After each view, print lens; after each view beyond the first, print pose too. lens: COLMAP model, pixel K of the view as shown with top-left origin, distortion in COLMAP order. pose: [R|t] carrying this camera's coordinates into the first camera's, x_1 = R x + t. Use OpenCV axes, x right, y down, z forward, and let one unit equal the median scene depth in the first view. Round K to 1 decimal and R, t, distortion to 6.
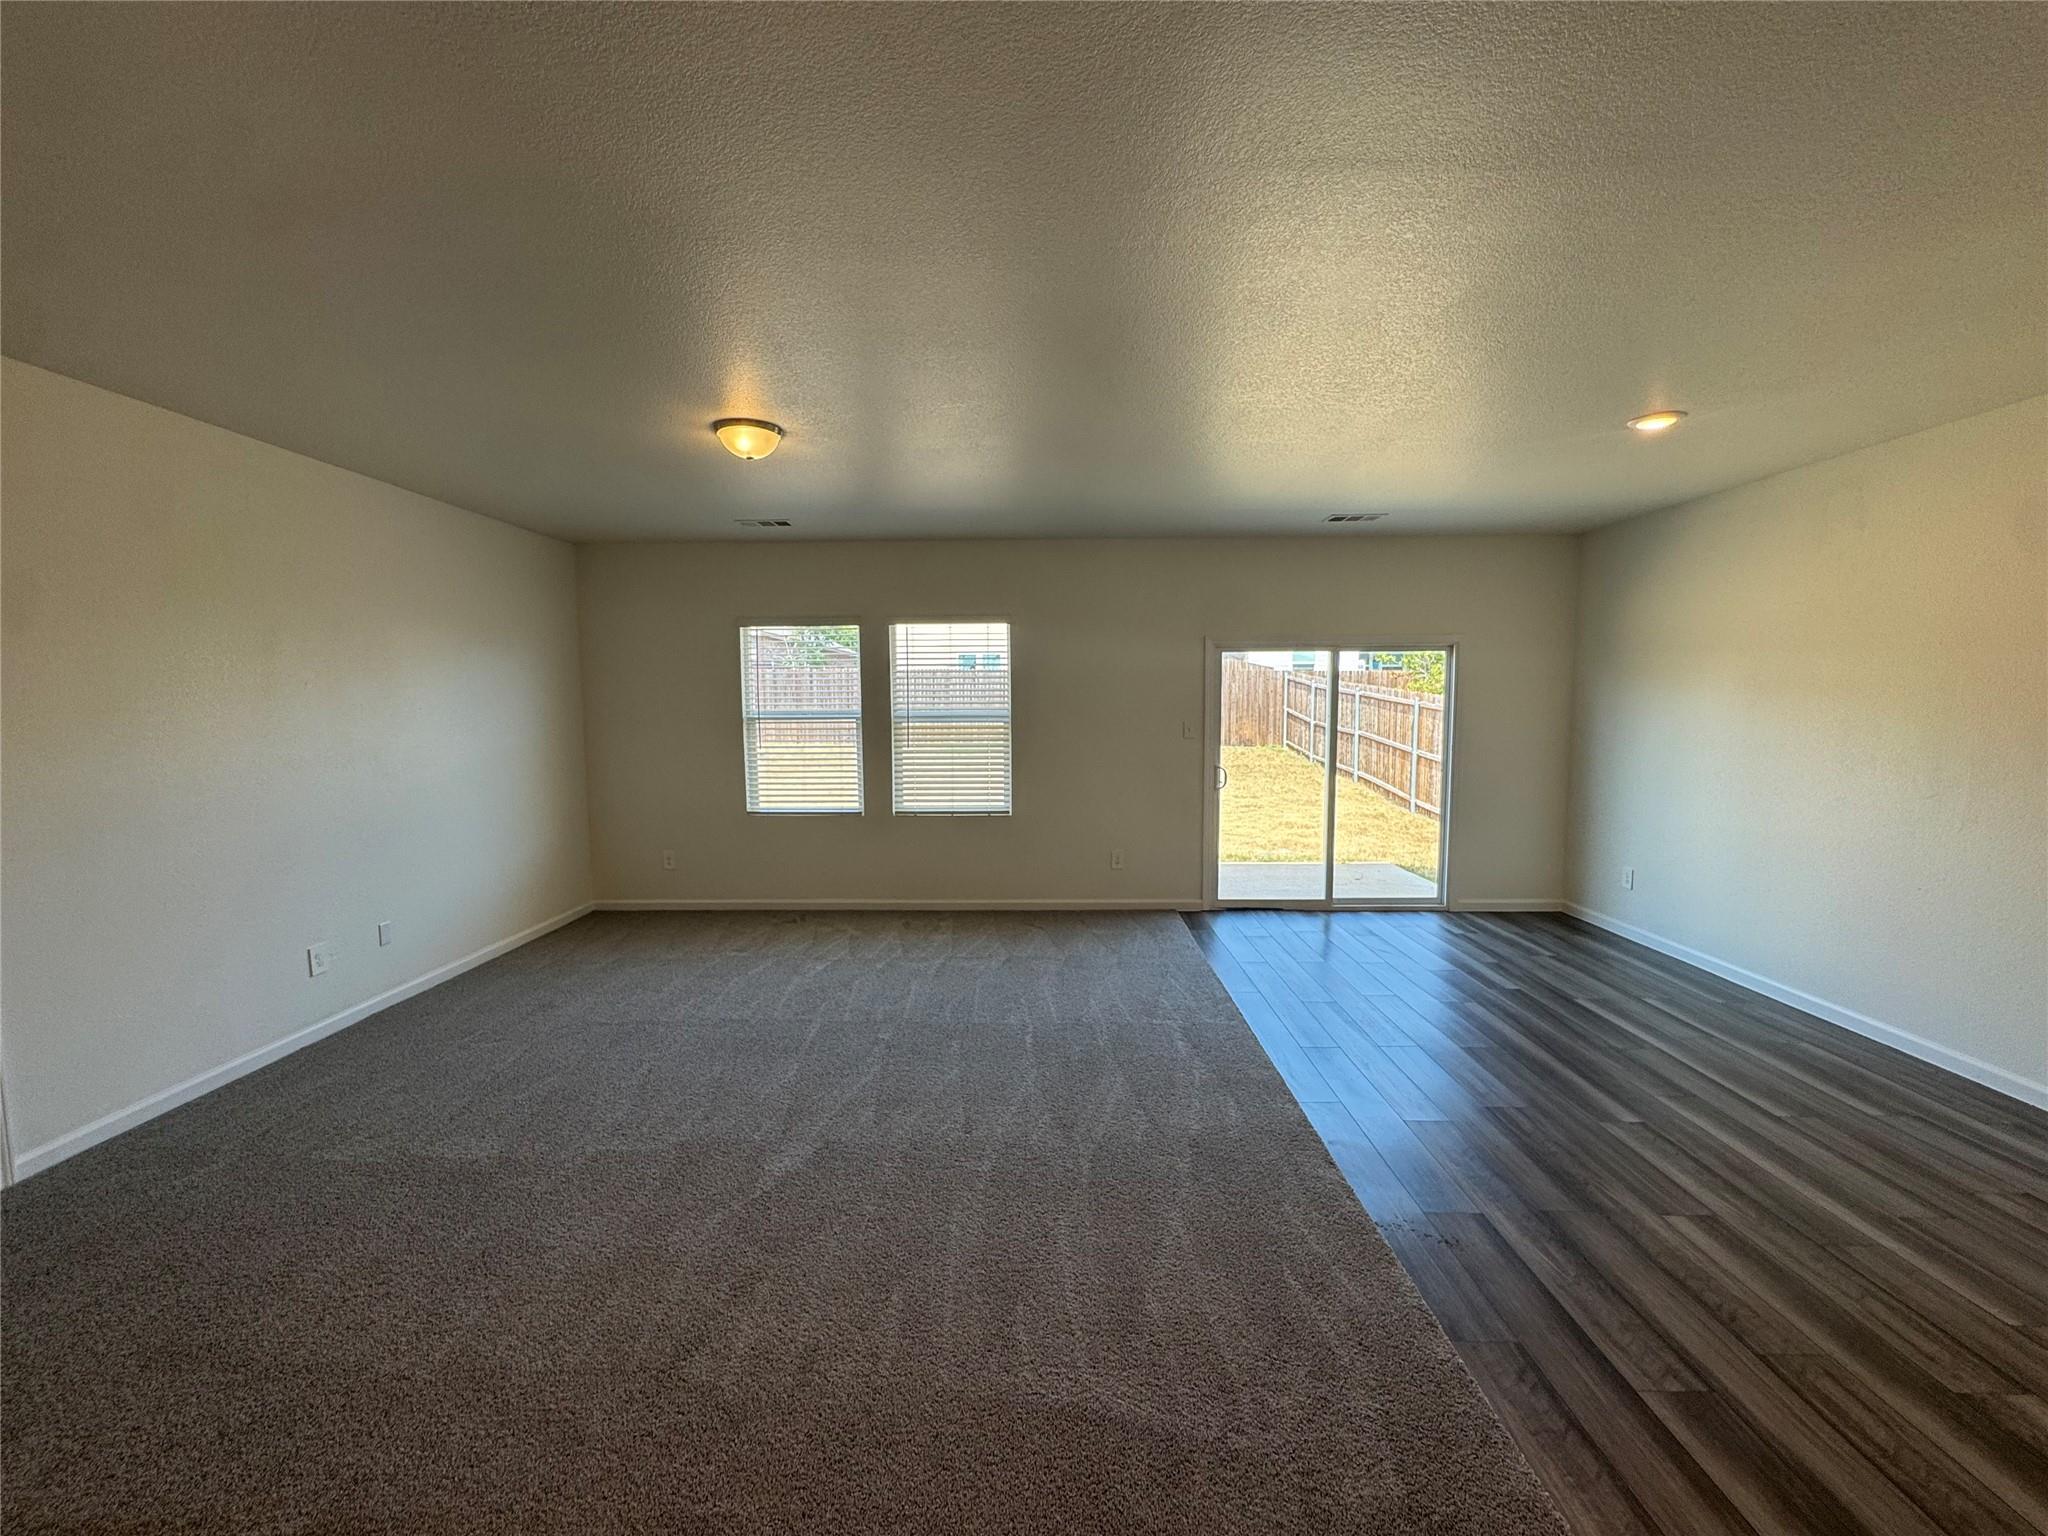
lens RADIAL K [[822.1, 0, 1032.0], [0, 822.1, 767.5], [0, 0, 1]] dist [0.001759, 0.000093]
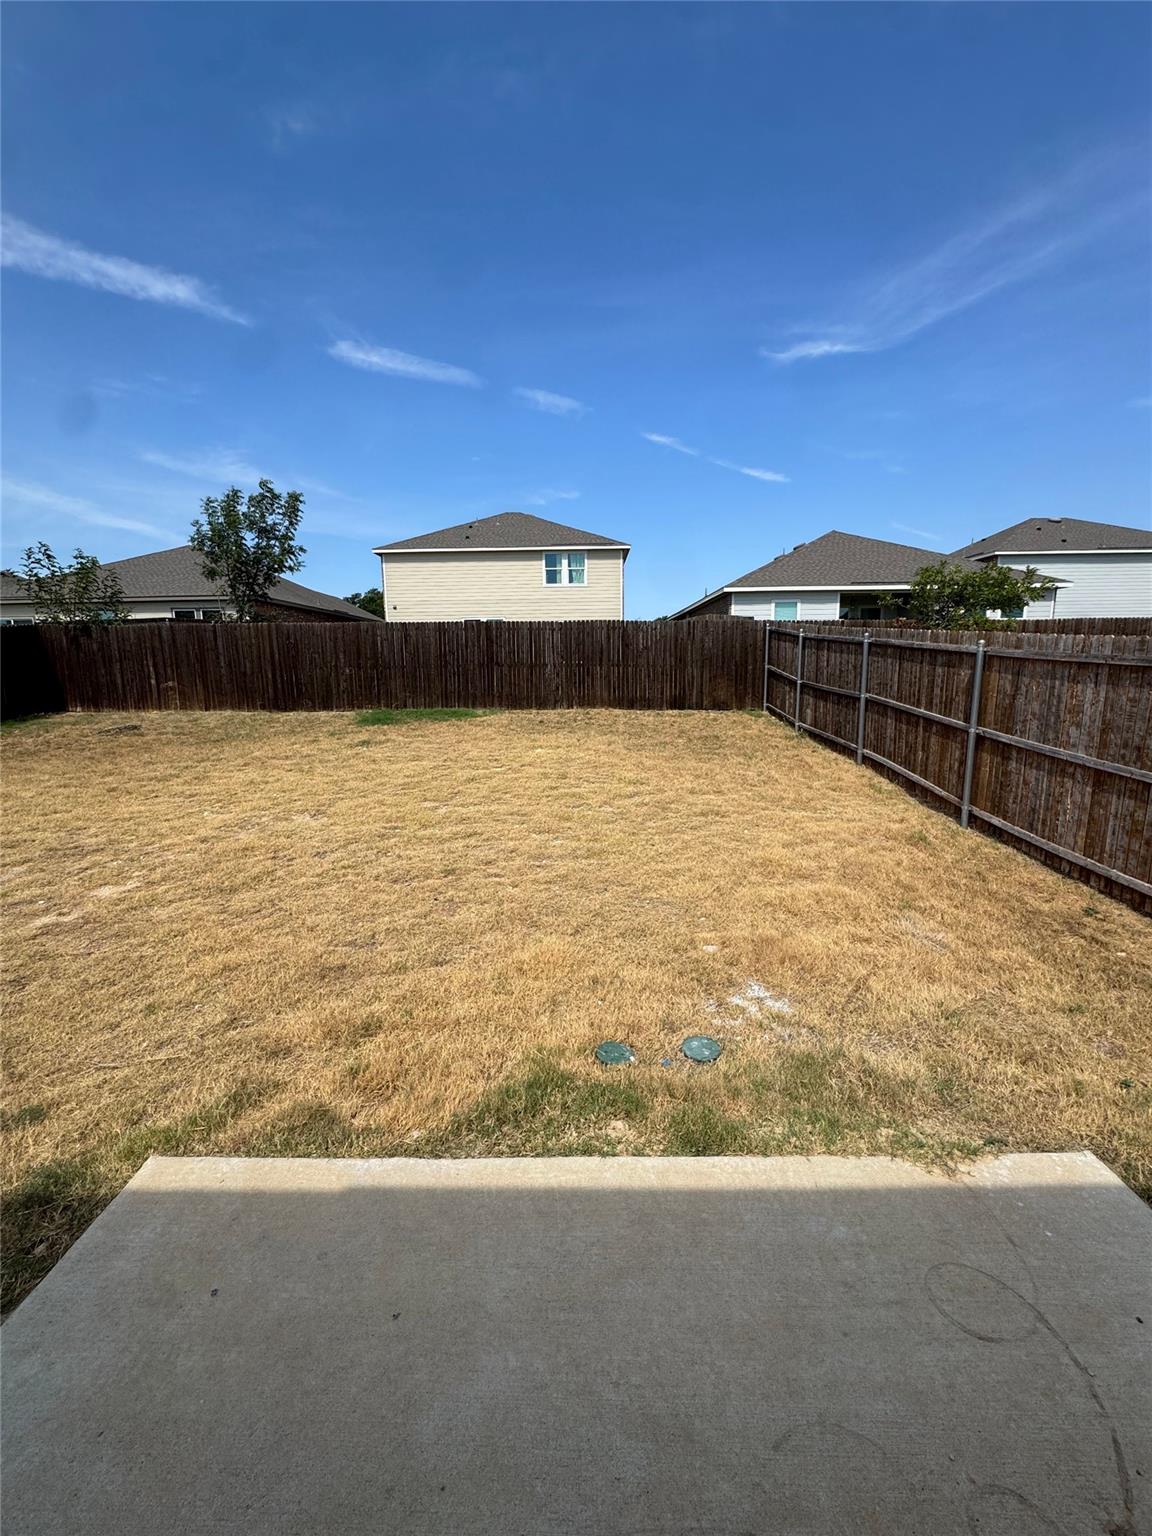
lens RADIAL K [[616.6, 0, 571.1], [0, 616.6, 768.2], [0, 0, 1]] dist [0.001759, 0.000093]
pose [[0.999841, -0.015673, -0.008534, 0.149367], [0.016342, 0.996249, 0.084978, -0.031130], [0.007170, -0.085104, 0.996346, 0.477298]]
